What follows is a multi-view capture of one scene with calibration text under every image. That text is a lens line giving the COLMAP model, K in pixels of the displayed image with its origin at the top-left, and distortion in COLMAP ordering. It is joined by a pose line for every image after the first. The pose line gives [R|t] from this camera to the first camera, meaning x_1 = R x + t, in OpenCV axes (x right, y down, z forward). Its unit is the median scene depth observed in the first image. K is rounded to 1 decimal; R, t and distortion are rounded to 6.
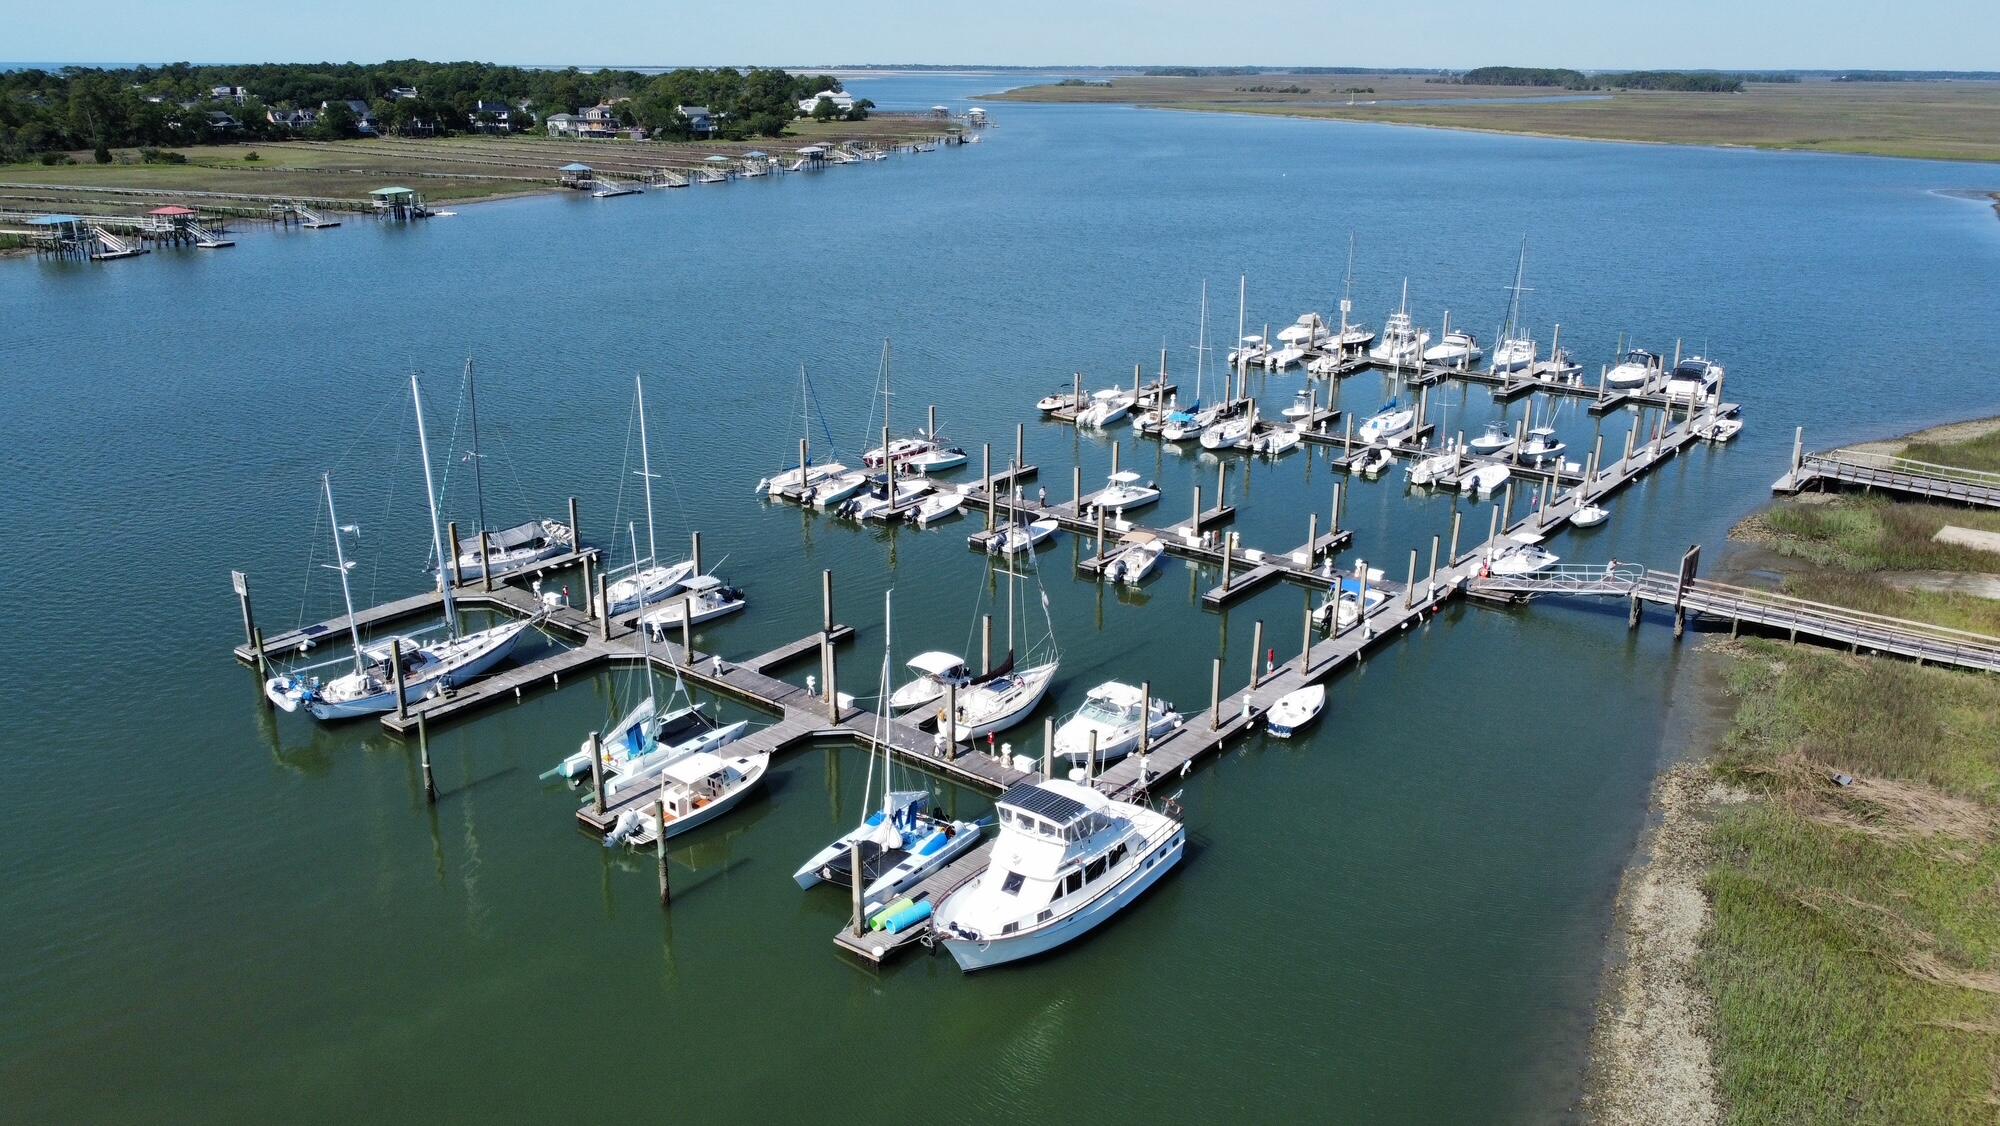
lens RADIAL K [[1465.0, 0, 1000.0], [0, 1465.0, 563.0], [0, 0, 1]] dist [-0.000900, -0.000269]
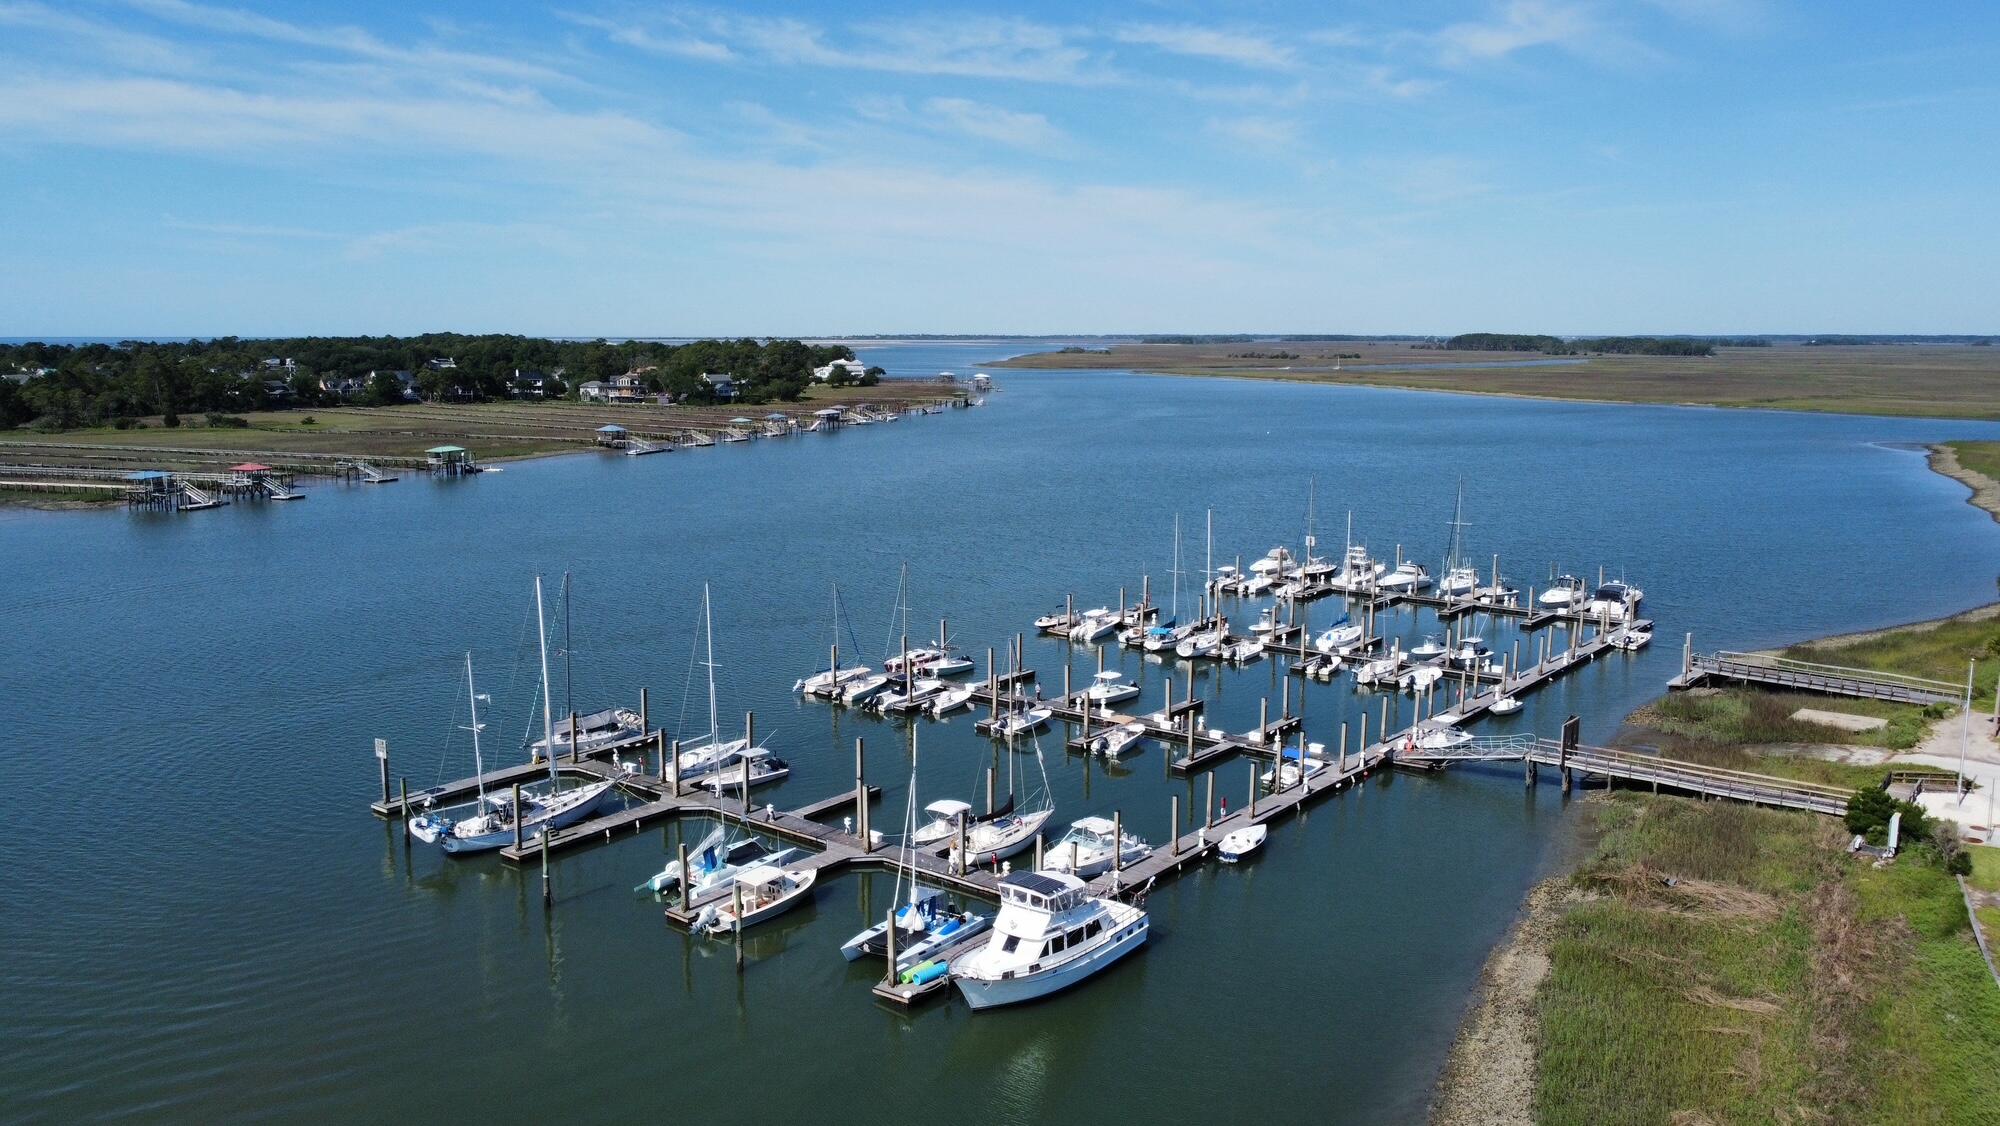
lens RADIAL K [[1465.0, 0, 1000.0], [0, 1465.0, 563.0], [0, 0, 1]] dist [-0.000900, -0.000269]
pose [[0.999983, -0.004795, -0.003248, 0.002653], [0.004164, 0.985073, -0.172088, 0.055787], [0.004024, 0.172072, 0.985076, -0.175625]]
